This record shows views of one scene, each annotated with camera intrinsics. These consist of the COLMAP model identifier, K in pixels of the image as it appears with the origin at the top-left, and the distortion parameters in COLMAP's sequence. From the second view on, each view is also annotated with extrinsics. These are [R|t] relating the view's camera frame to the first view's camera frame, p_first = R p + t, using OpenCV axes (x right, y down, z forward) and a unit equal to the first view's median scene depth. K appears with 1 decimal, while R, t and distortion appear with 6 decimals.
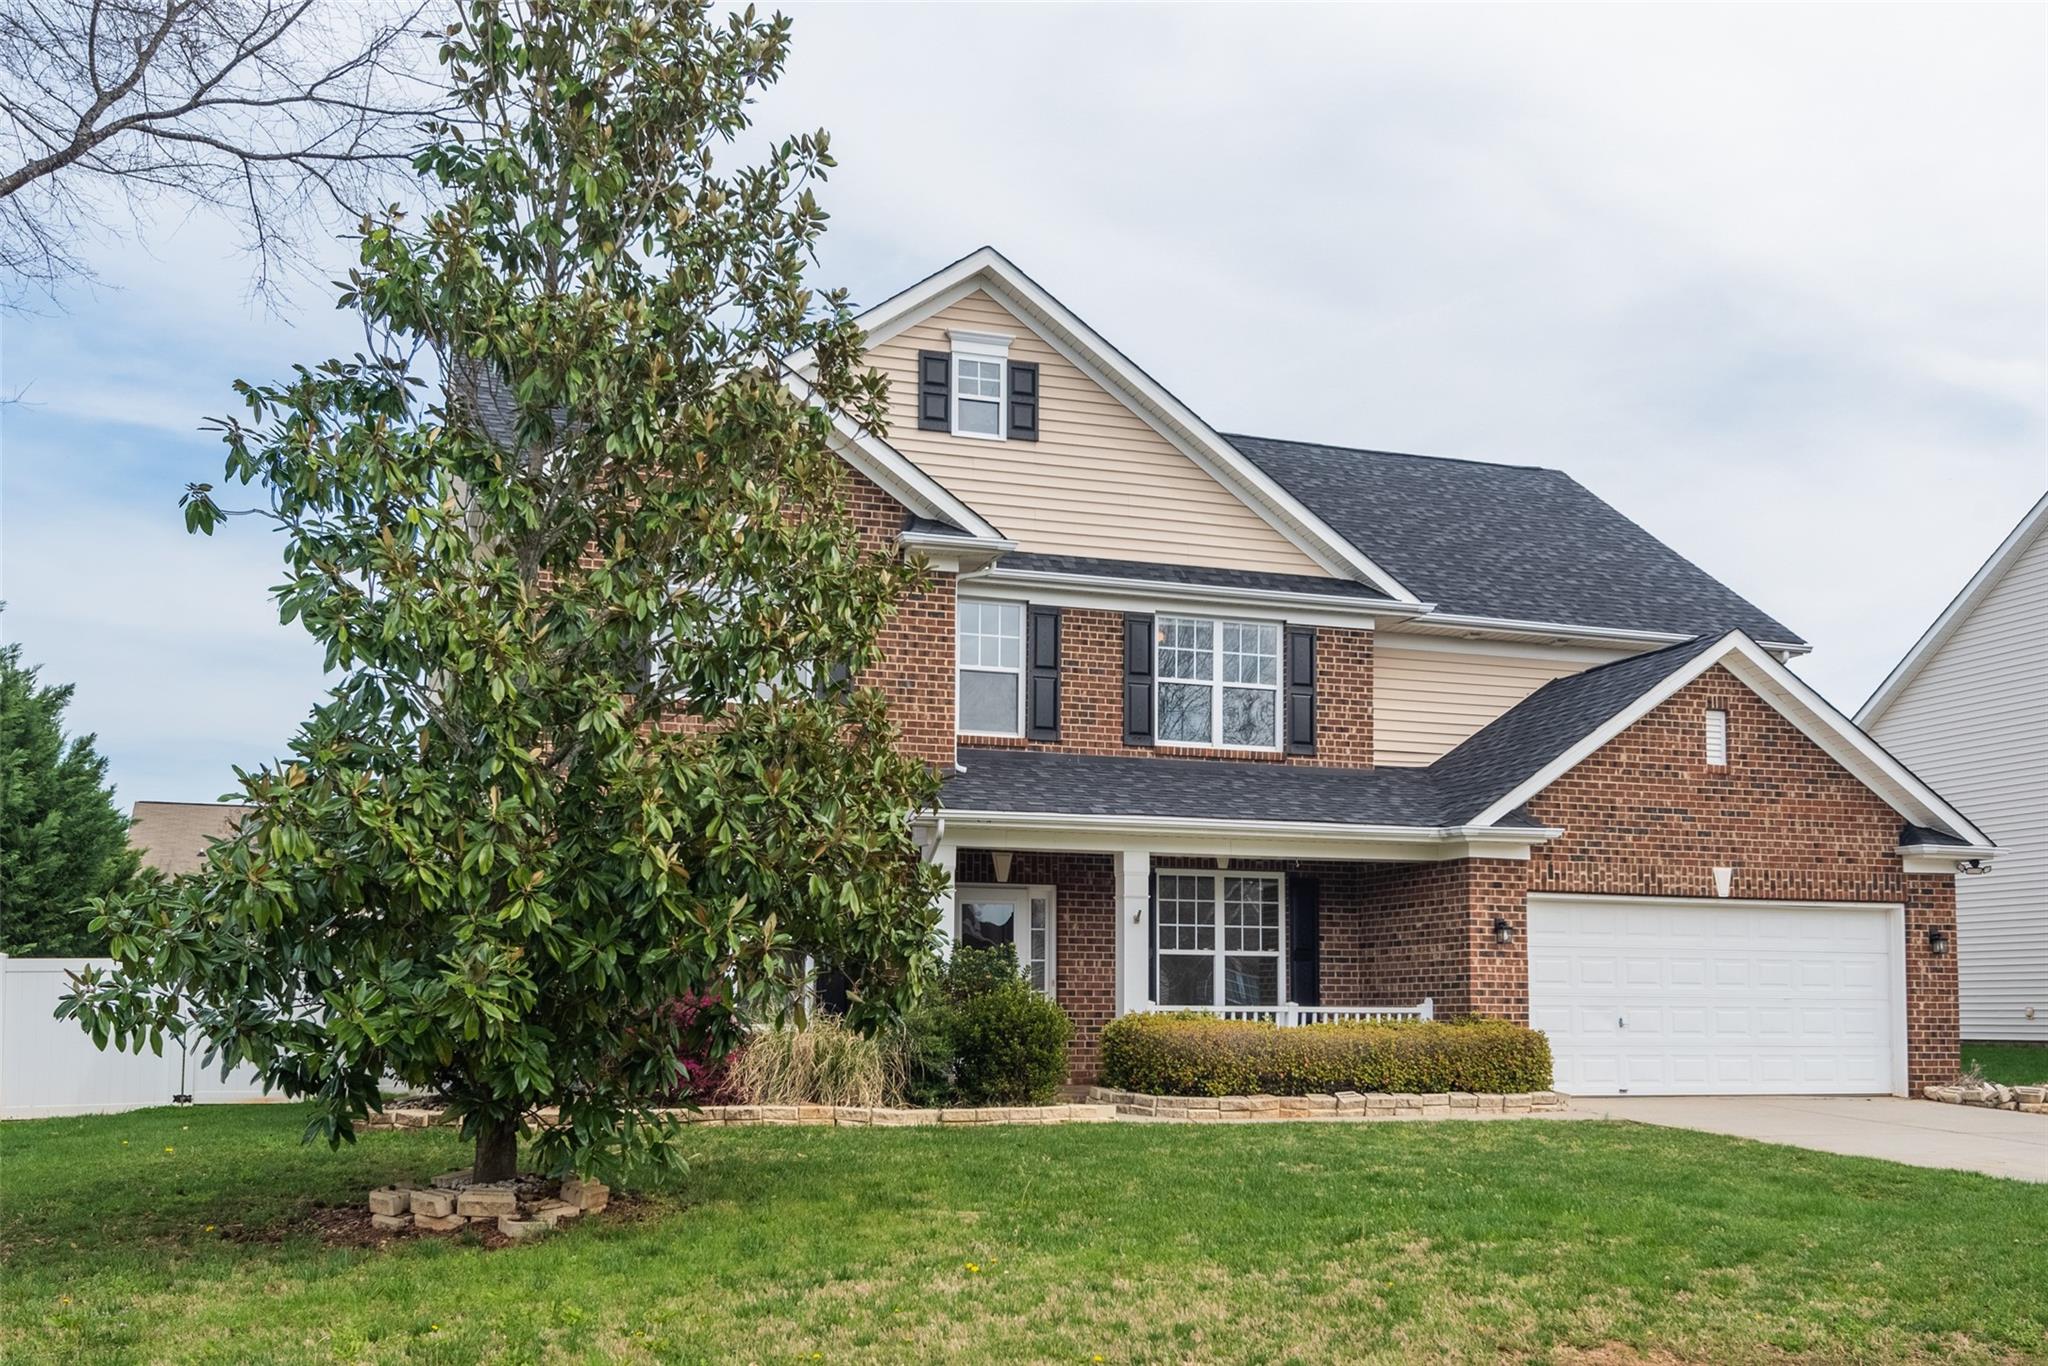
lens RADIAL K [[1883.5, 0, 1024.0], [0, 1883.5, 683.0], [0, 0, 1]] dist [0.003793, -0.000255]
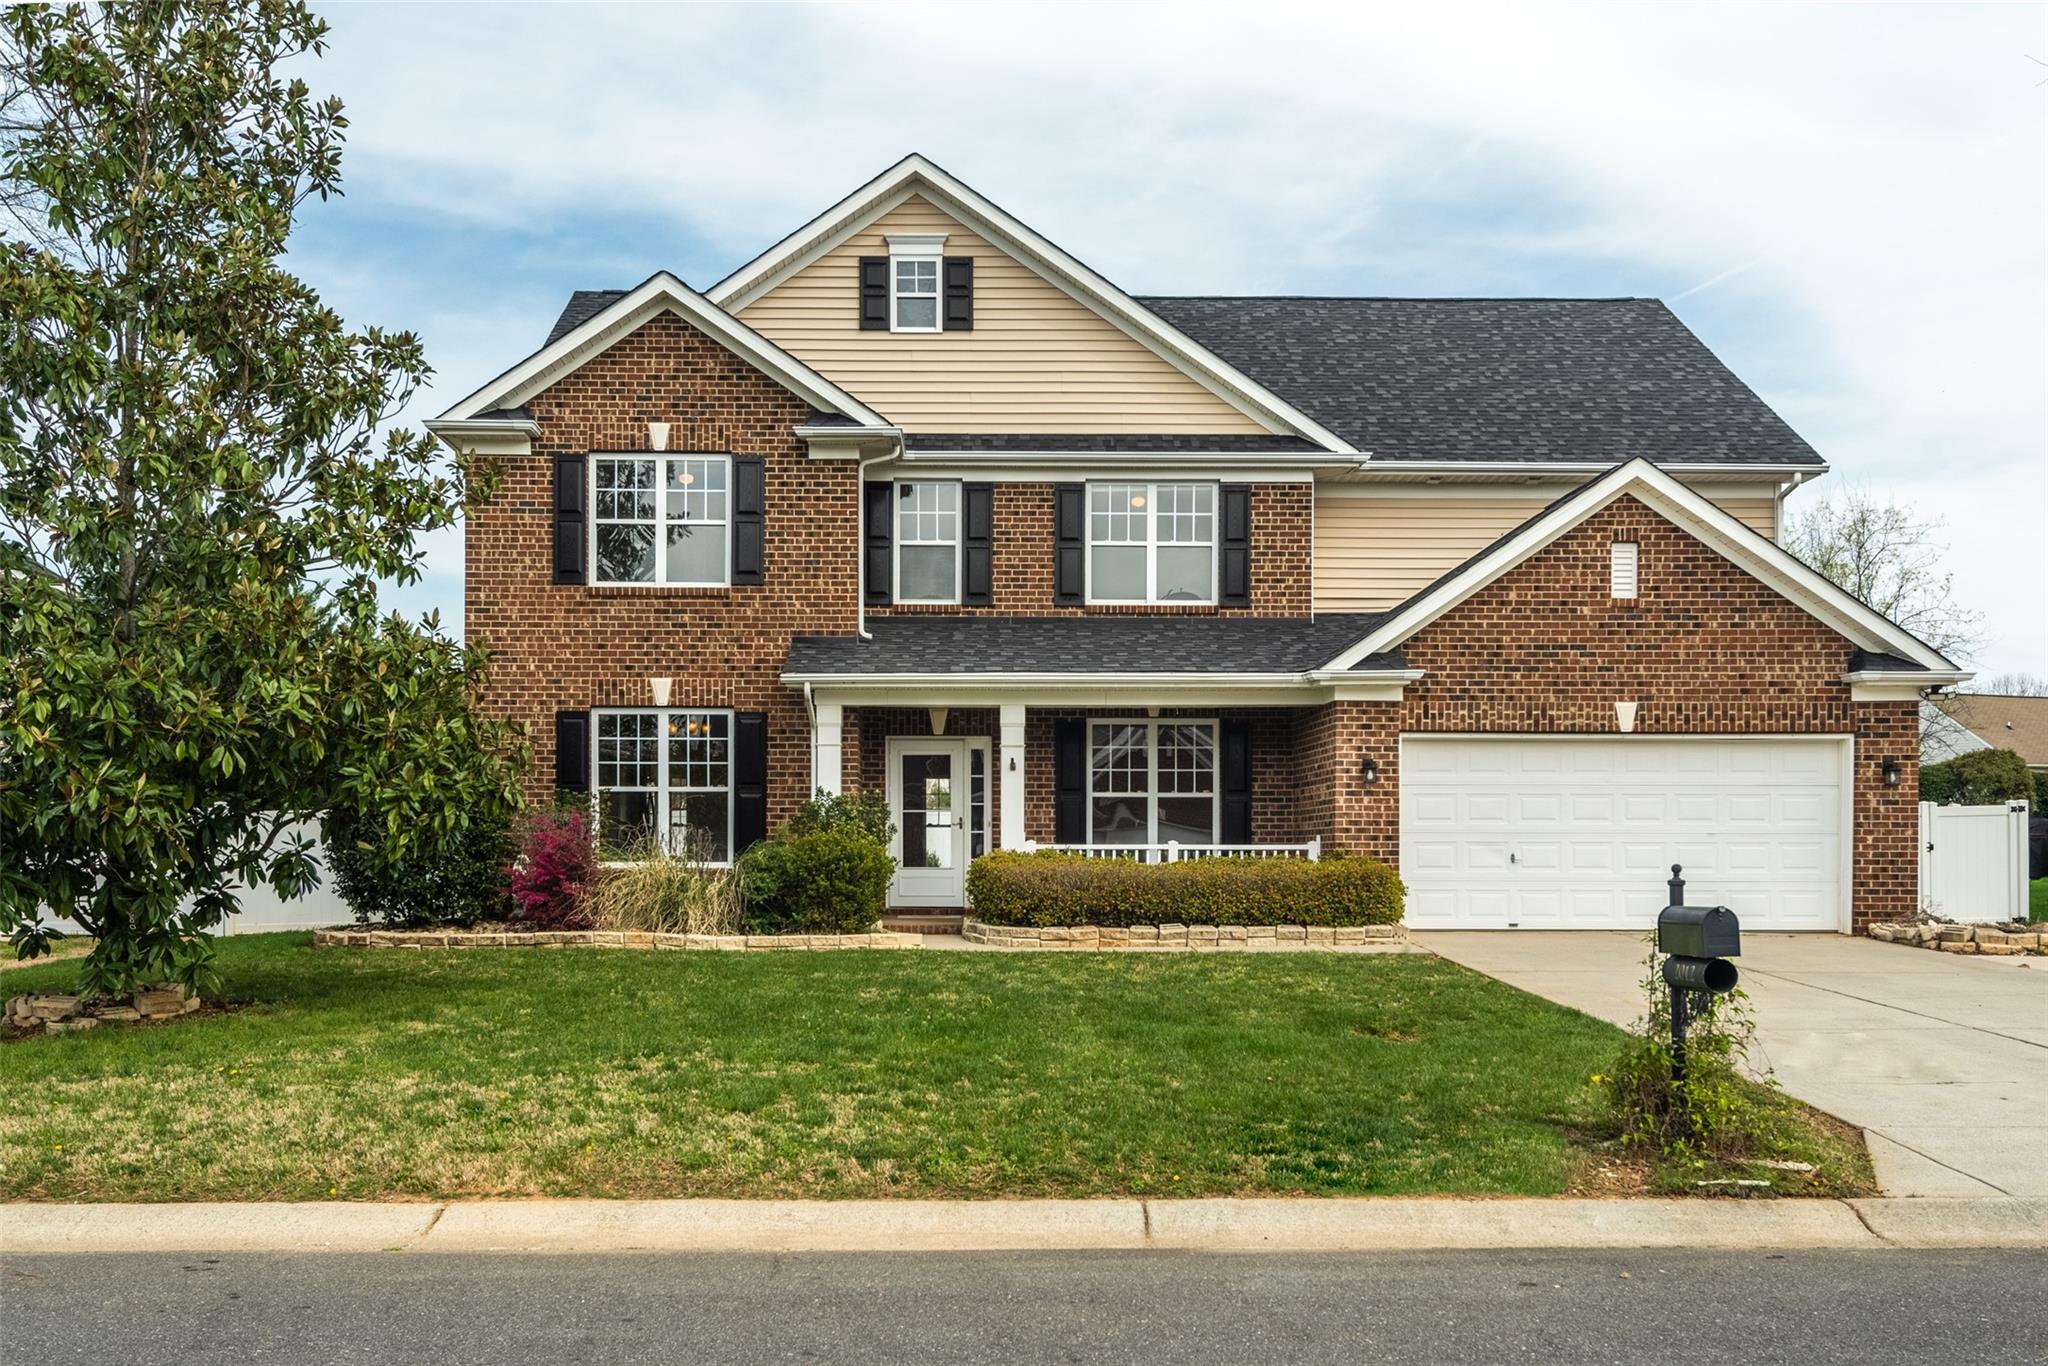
lens RADIAL K [[1708.8, 0, 1024.0], [0, 1708.8, 683.0], [0, 0, 1]] dist [0.006990, 0.003740]
pose [[0.953467, -0.033475, -0.299633, 0.332989], [0.056802, 0.995965, 0.069482, 0.007757], [0.296098, -0.083268, 0.951521, 0.056027]]
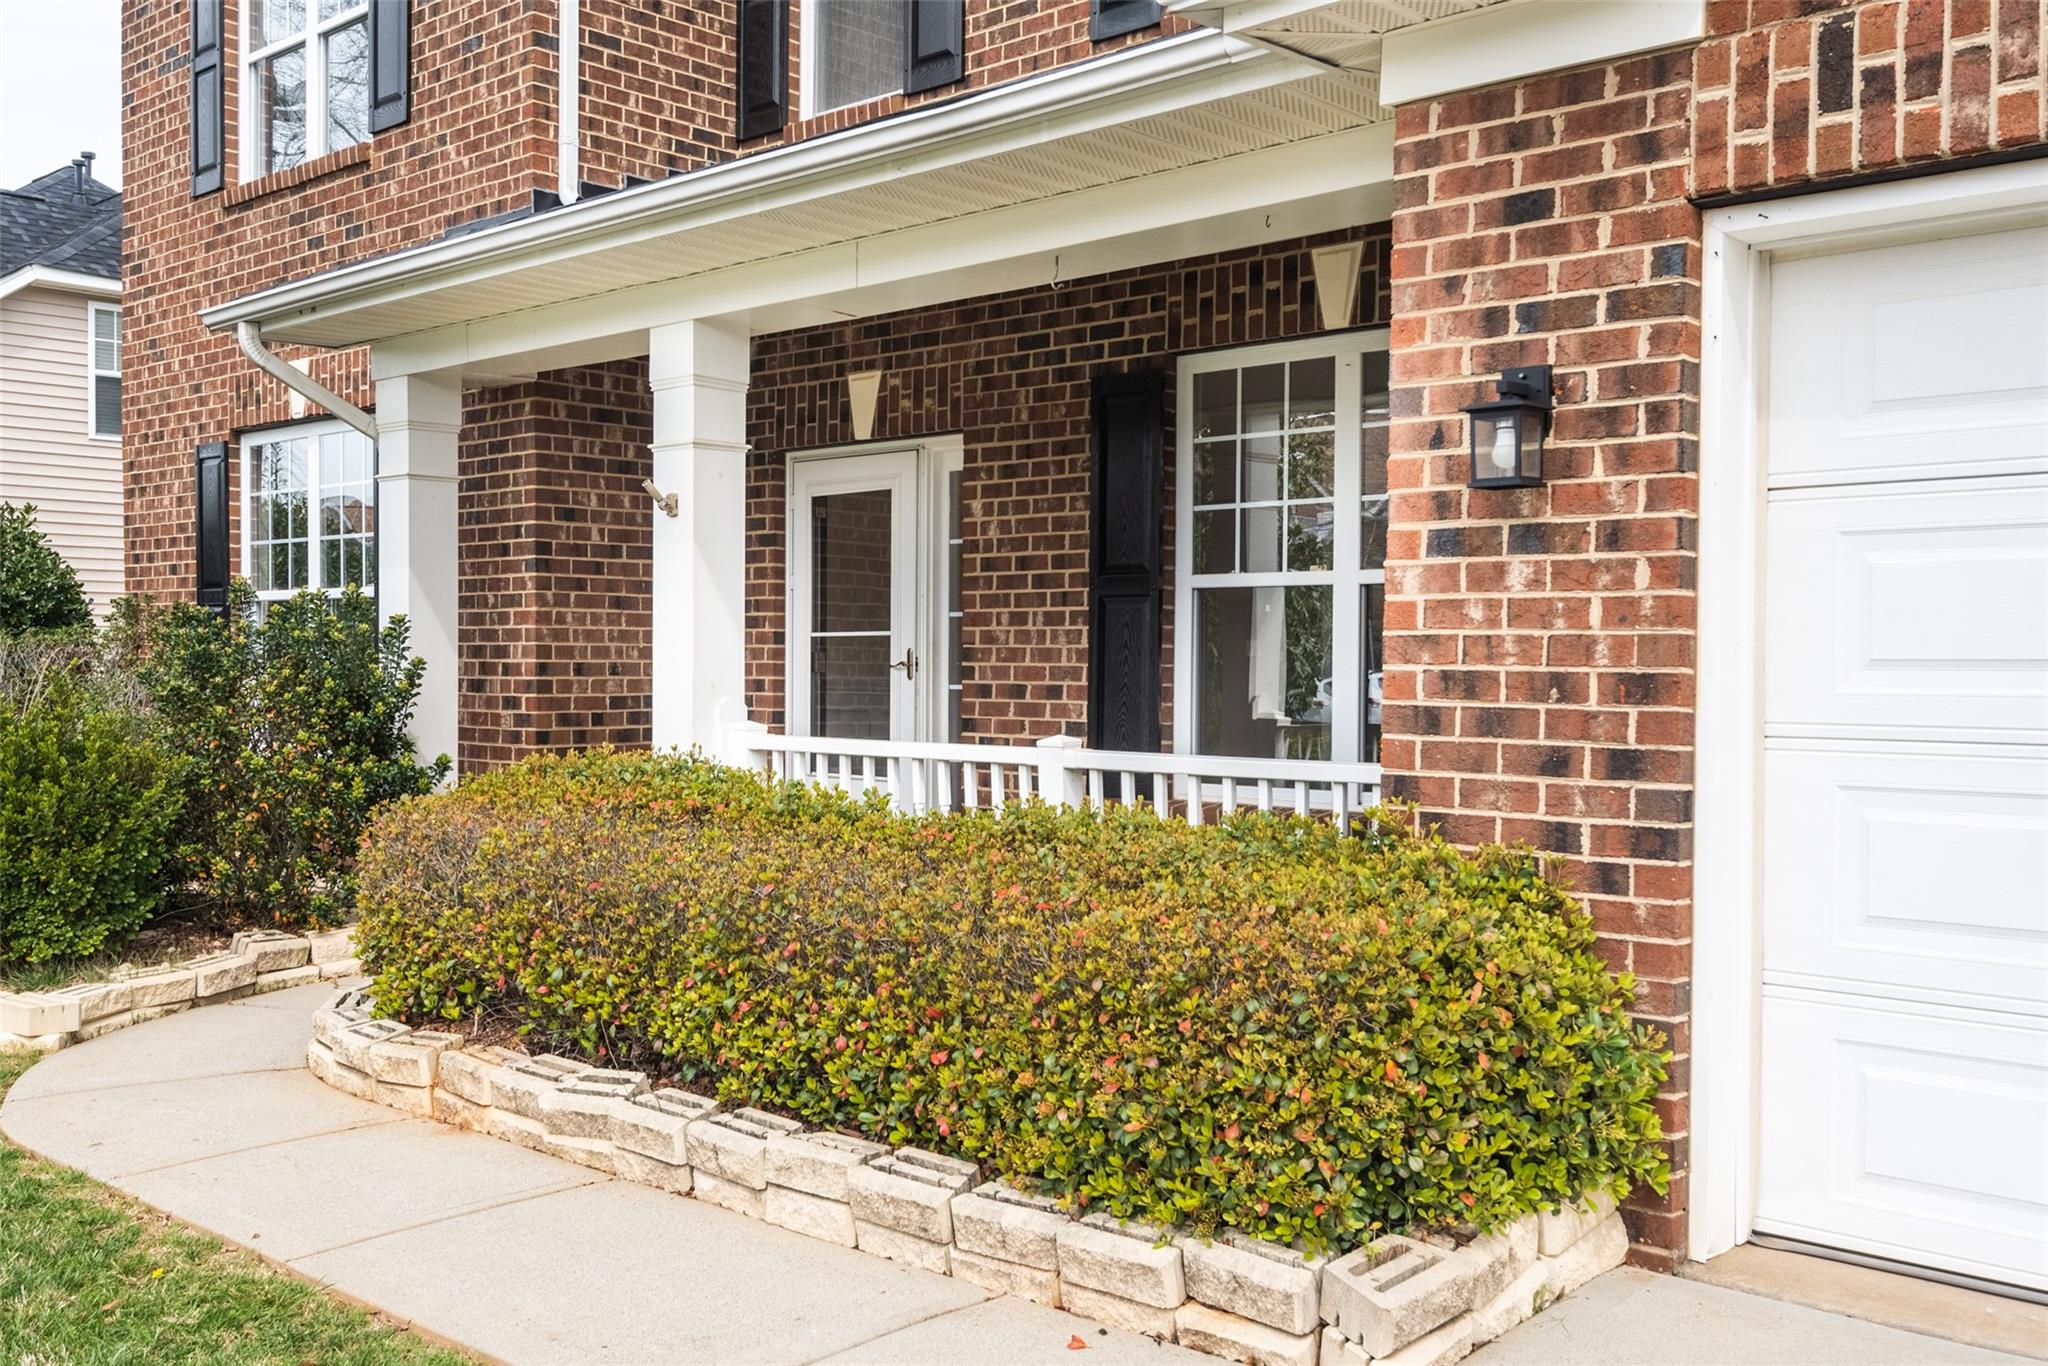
lens RADIAL K [[1896.1, 0, 966.7], [0, 1896.1, 660.4], [0, 0, 1]] dist [-0.002865, -0.000137]
pose [[0.471250, -0.001636, -0.881998, 0.381808], [0.149495, 0.985677, 0.078047, 0.123331], [0.869238, -0.168634, 0.464745, 0.793679]]
